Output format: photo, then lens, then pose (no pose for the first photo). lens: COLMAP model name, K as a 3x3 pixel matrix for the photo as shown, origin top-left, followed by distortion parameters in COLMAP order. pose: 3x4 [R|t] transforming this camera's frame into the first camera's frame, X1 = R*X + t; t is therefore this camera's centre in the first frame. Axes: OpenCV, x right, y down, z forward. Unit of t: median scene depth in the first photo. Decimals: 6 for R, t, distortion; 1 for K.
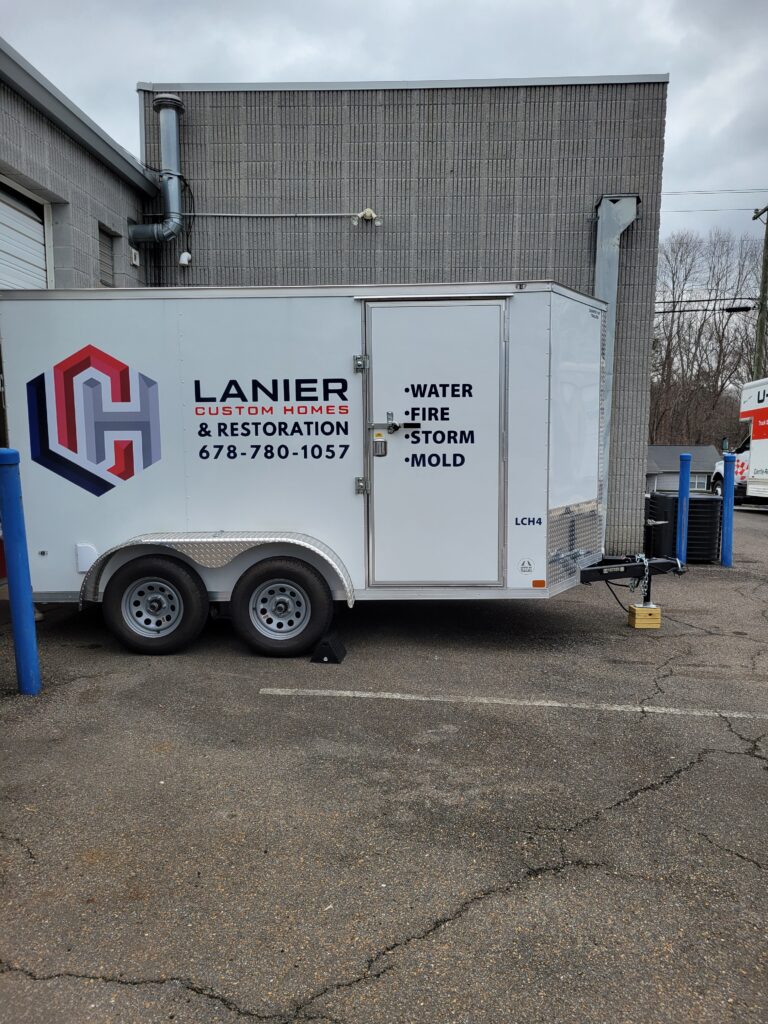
lens RADIAL K [[770.3, 0, 383.0], [0, 770.3, 512.8], [0, 0, 1]] dist [0.042656, -0.003202]
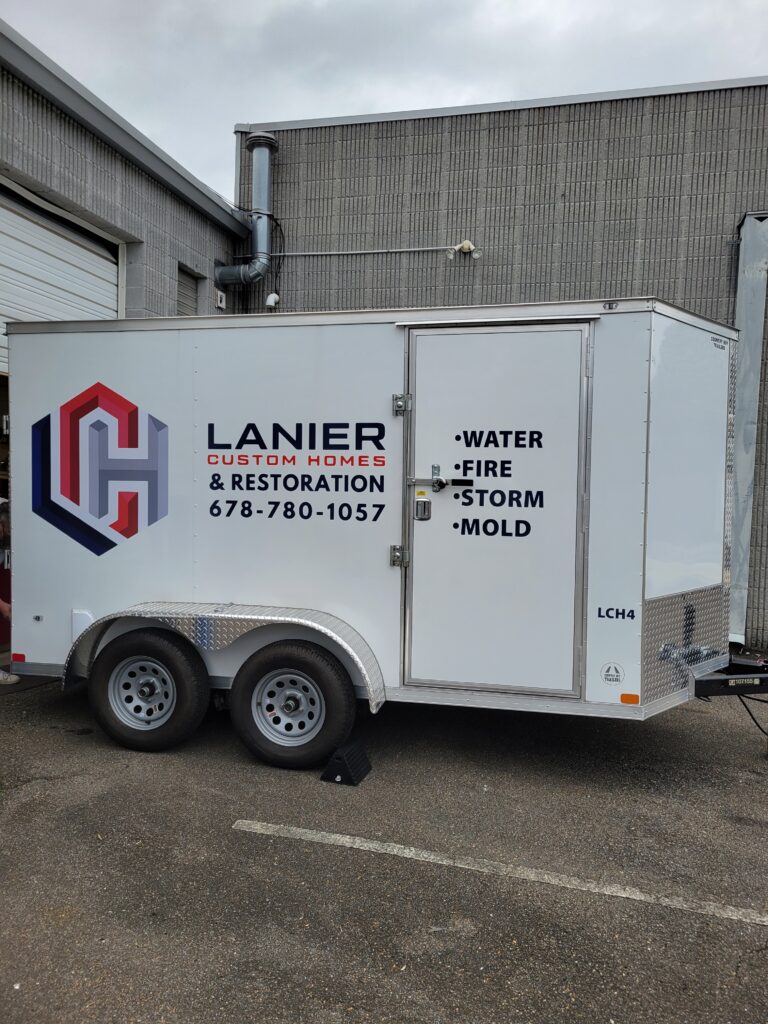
lens RADIAL K [[776.1, 0, 368.0], [0, 776.1, 508.6], [0, 0, 1]] dist [0.063559, -0.044272]
pose [[0.981910, 0.030423, -0.186889, 0.089903], [-0.043480, 0.996861, -0.066167, -0.029593], [0.184289, 0.073096, 0.980150, 0.203005]]
